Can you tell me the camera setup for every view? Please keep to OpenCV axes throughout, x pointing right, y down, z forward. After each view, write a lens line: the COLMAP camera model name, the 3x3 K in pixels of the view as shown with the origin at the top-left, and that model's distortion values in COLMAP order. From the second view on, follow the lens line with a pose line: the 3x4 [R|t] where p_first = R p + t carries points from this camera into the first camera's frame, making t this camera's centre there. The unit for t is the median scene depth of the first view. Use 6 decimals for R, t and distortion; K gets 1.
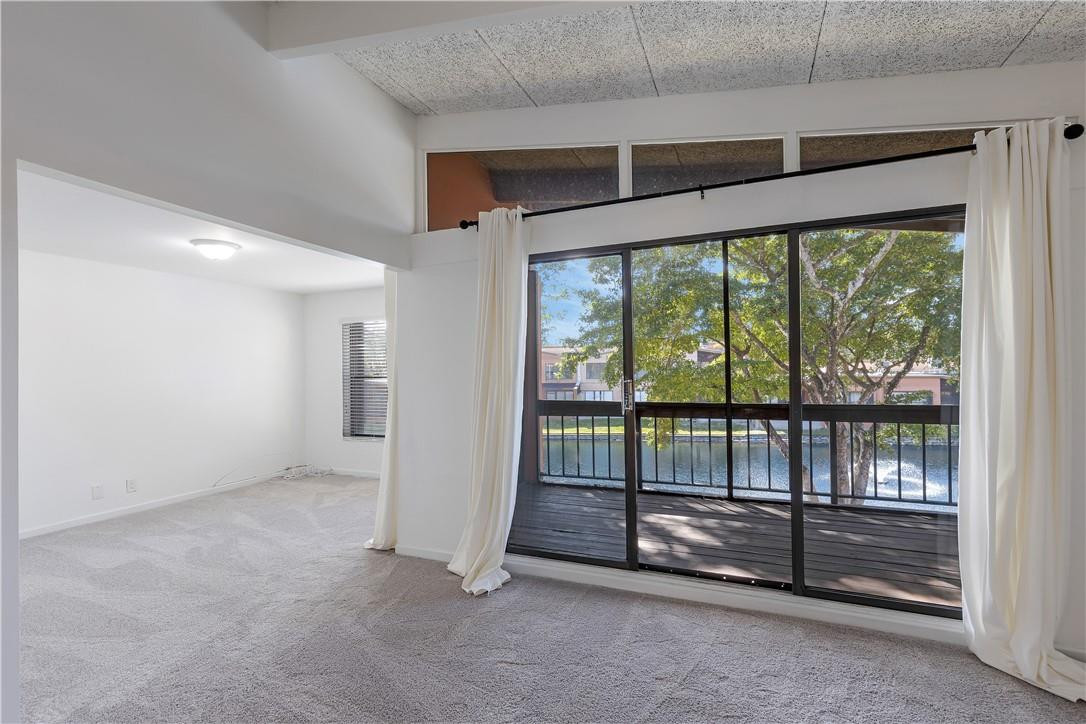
lens RADIAL K [[486.3, 0, 546.9], [0, 486.3, 365.1], [0, 0, 1]] dist [0.008741, 0.000040]
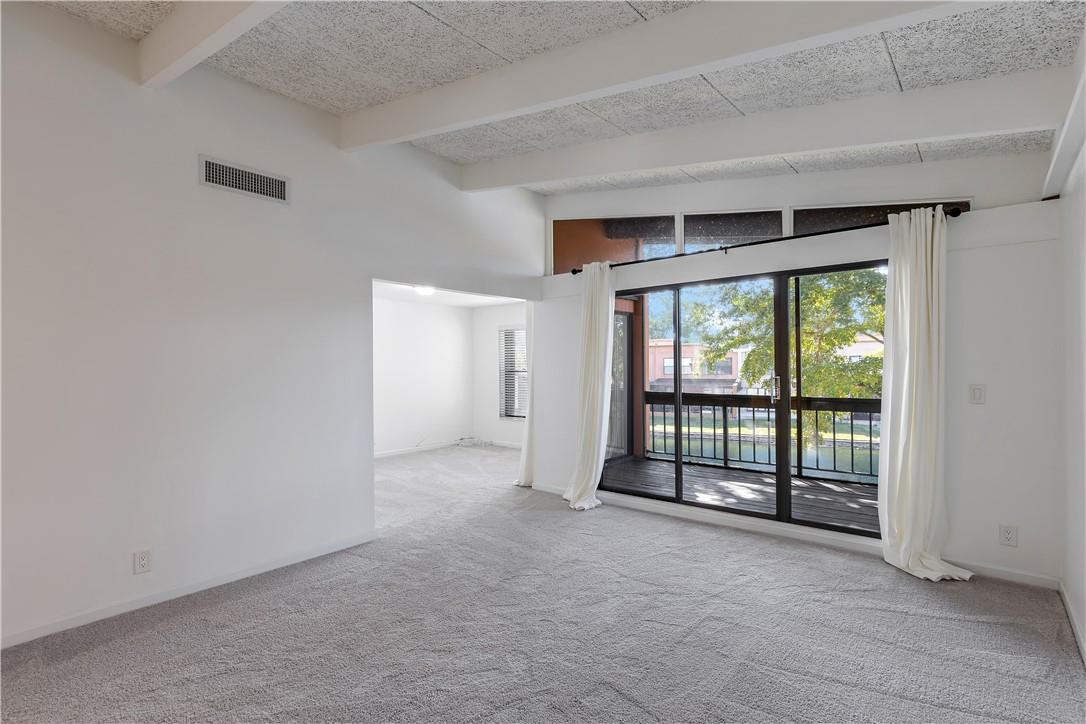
lens RADIAL K [[535.6, 0, 543.0], [0, 535.6, 362.0], [0, 0, 1]] dist [-0.002467, -0.000236]
pose [[0.950781, 0.004623, -0.309829, 0.249384], [-0.002448, 0.999970, 0.007407, -0.020314], [0.309854, -0.006284, 0.950763, -0.601363]]
